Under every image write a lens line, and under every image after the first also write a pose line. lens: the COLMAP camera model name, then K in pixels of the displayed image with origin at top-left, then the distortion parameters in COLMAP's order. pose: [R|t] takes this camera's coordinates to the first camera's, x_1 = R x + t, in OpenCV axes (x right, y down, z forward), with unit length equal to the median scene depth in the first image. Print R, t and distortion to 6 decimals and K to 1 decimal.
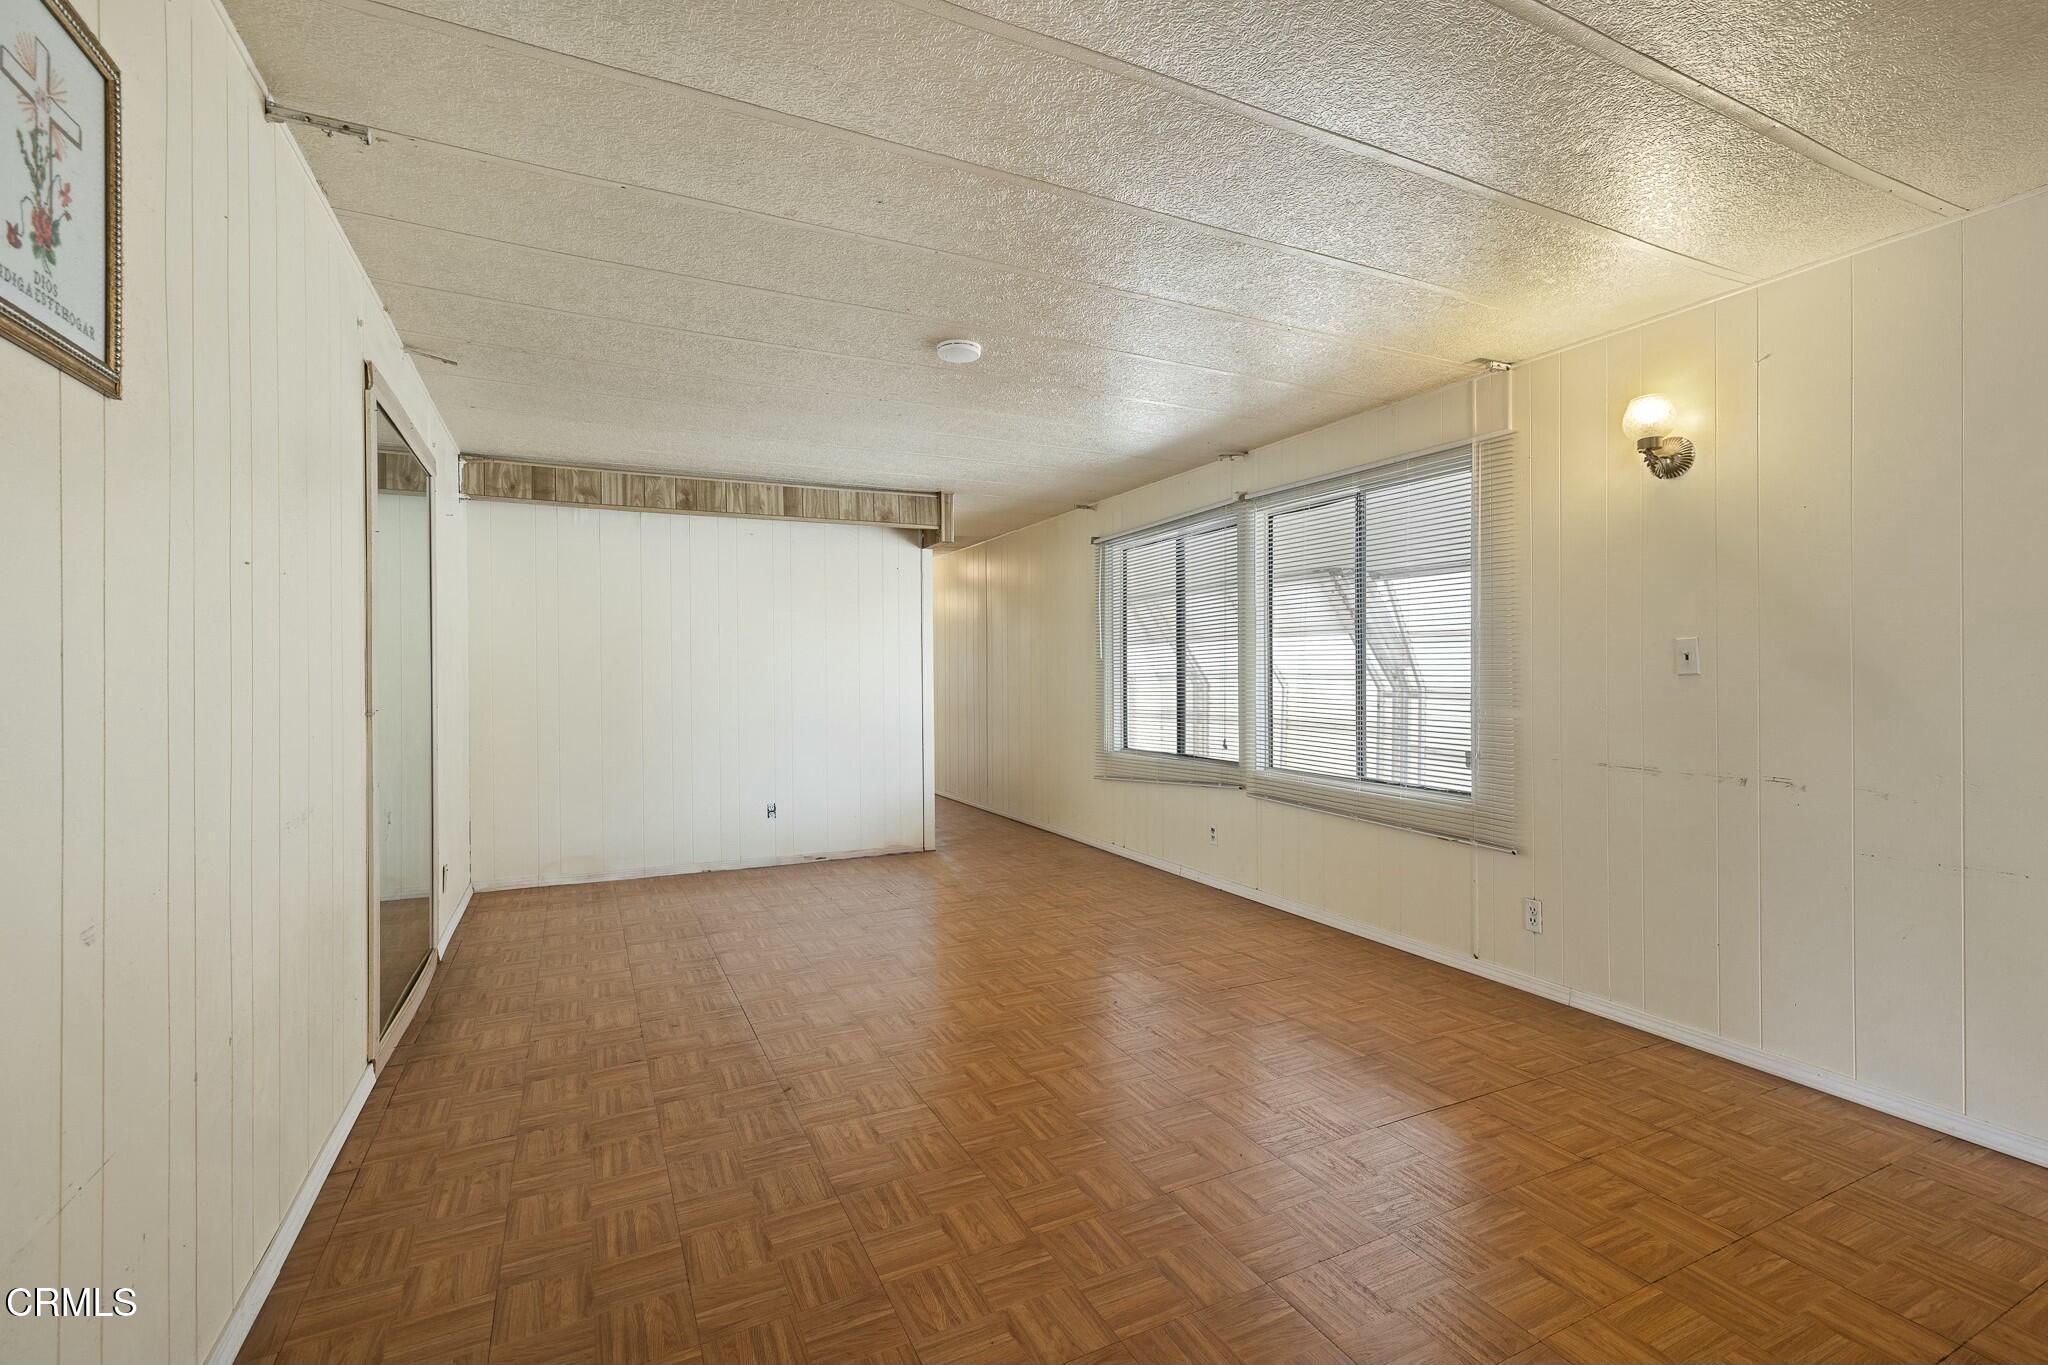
lens RADIAL K [[891.8, 0, 1031.0], [0, 891.8, 682.8], [0, 0, 1]] dist [-0.000561, -0.000432]
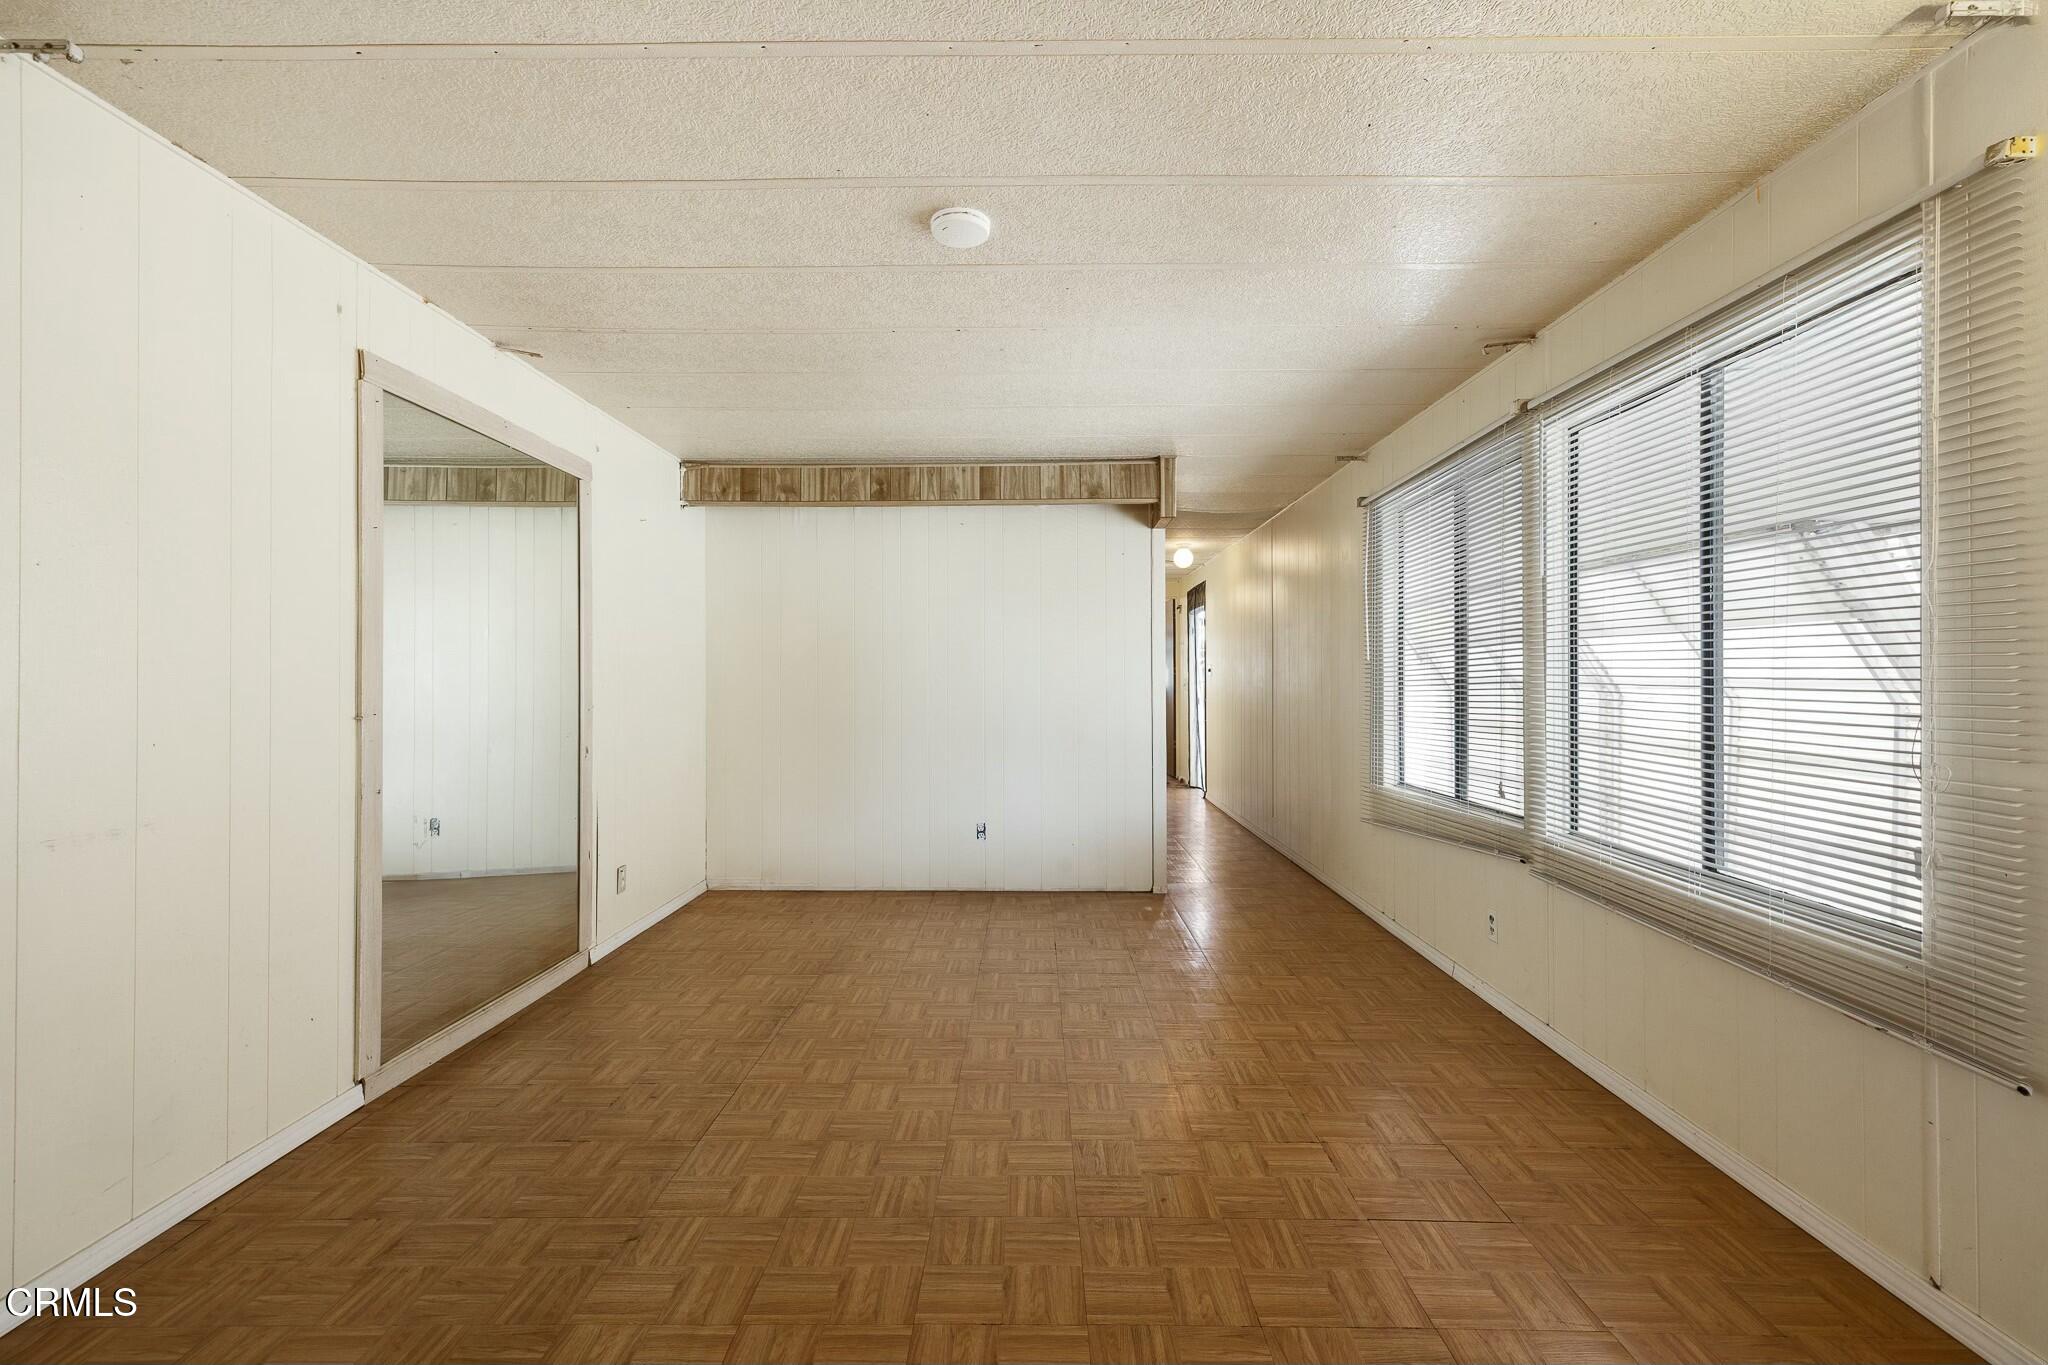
lens RADIAL K [[891.8, 0, 1070.5], [0, 891.8, 680.0], [0, 0, 1]] dist [-0.000561, -0.000432]
pose [[0.902392, 0.008000, -0.430842, 0.207896], [-0.010953, 0.999930, -0.004374, -0.006085], [0.430777, 0.008666, 0.902417, 0.268801]]
